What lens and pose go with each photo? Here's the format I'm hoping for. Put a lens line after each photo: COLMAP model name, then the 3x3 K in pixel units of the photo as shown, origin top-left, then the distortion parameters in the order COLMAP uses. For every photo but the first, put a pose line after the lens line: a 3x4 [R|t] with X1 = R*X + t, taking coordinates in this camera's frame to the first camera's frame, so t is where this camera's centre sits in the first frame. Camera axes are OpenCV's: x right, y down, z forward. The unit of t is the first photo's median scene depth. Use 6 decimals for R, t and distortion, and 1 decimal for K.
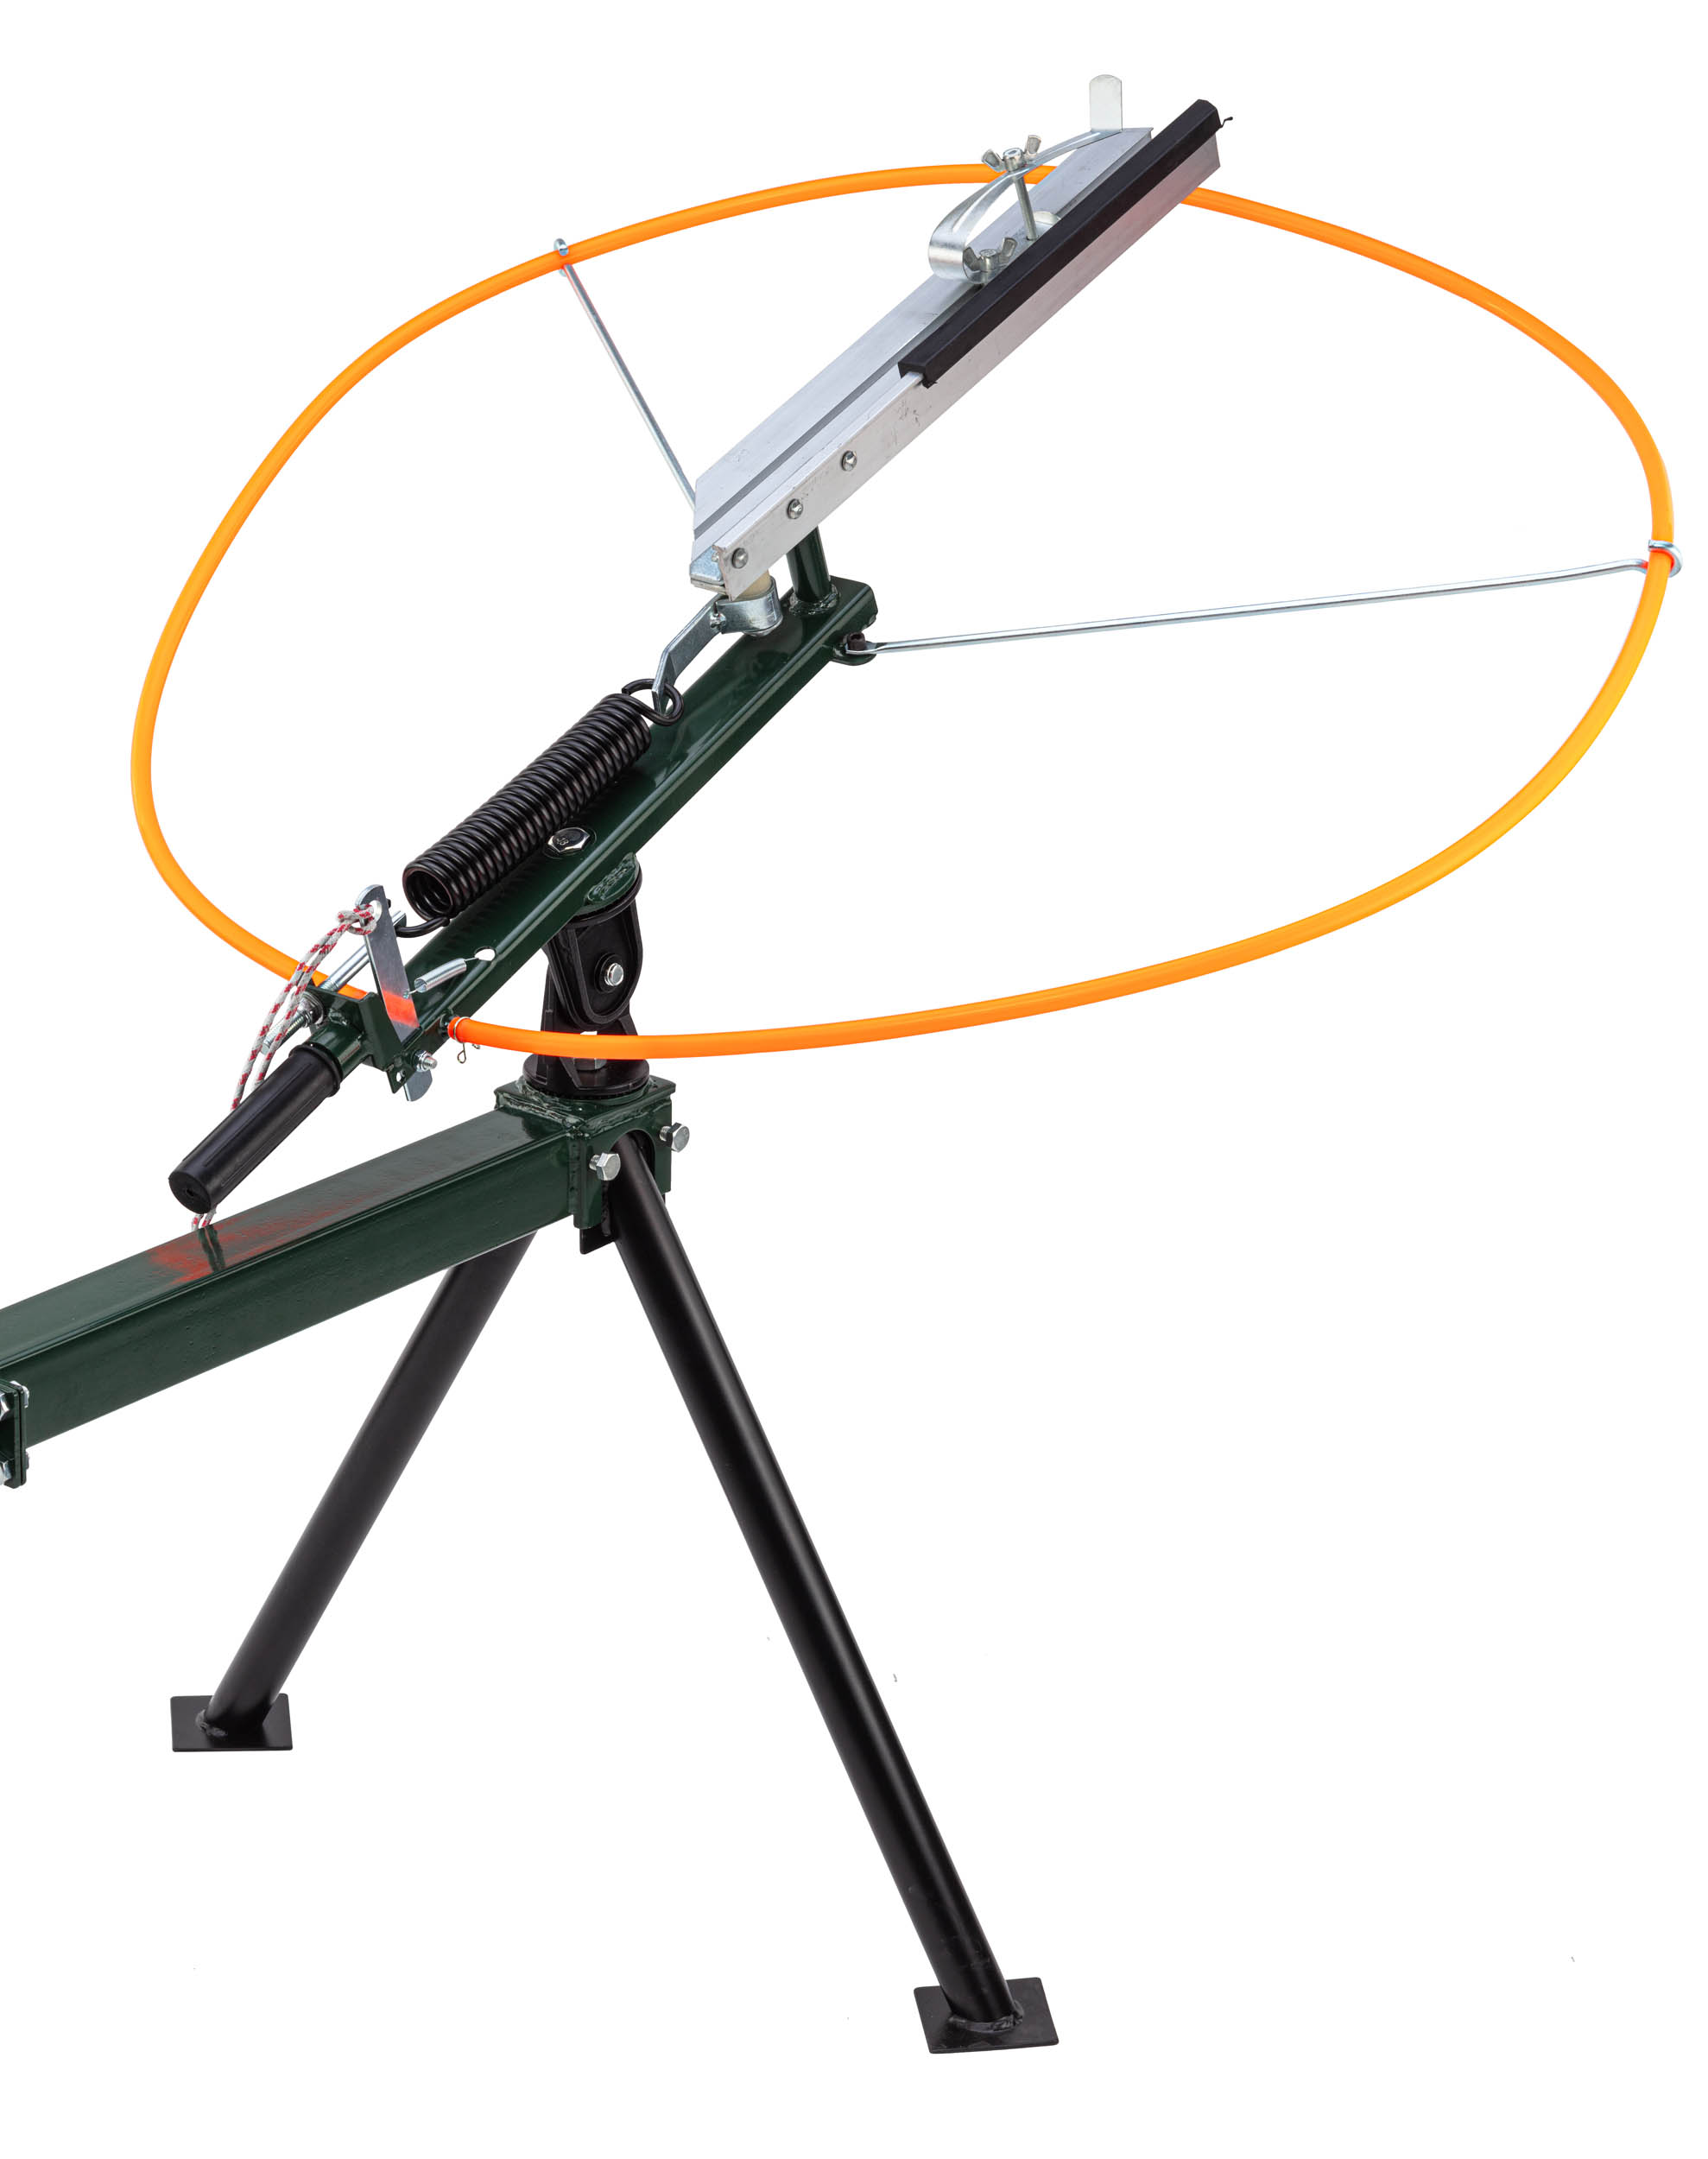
lens RADIAL K [[5592.3, 0, 851.3], [0, 5592.3, 1079.6], [0, 0, 1]] dist [0.092516, 0.000000]
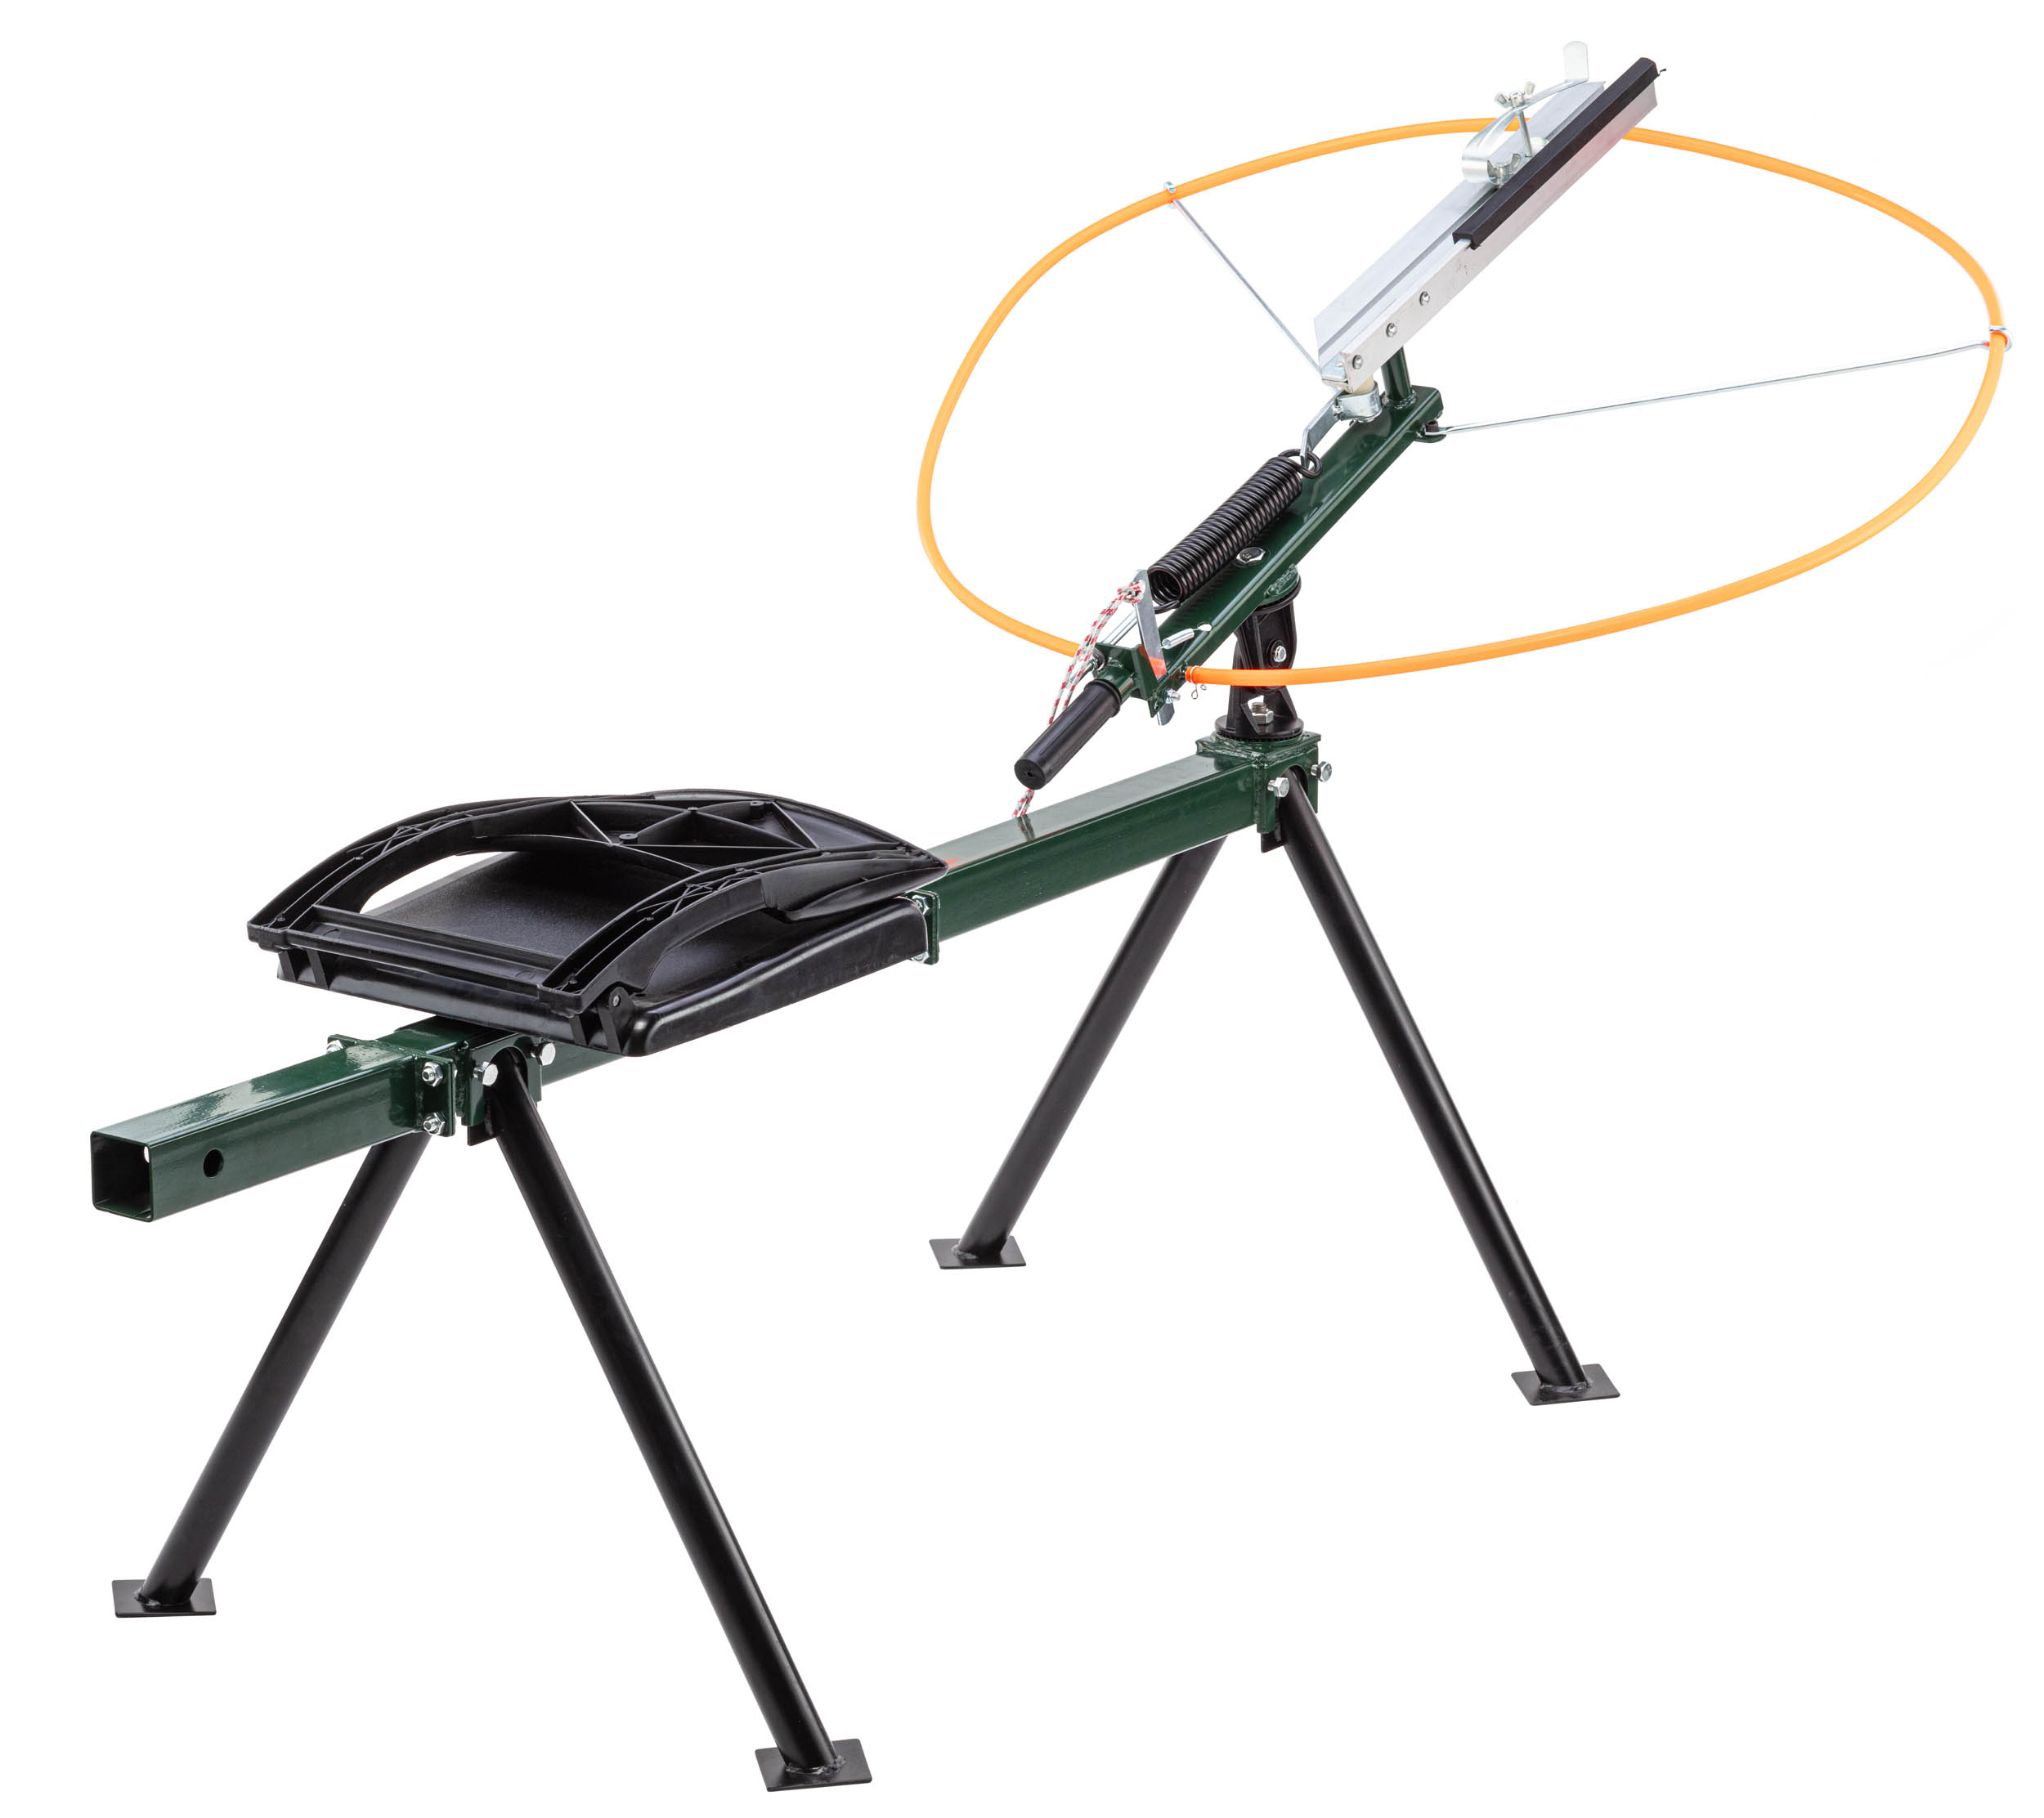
lens RADIAL K [[5775.9, 0, 1025.0], [0, 5775.9, 909.5], [0, 0, 1]] dist [-0.065618, 0.000000]
pose [[0.999450, -0.032394, 0.007163, -0.118667], [0.032832, 0.996774, -0.073236, 0.150216], [-0.004767, 0.073431, 0.997289, -0.458569]]
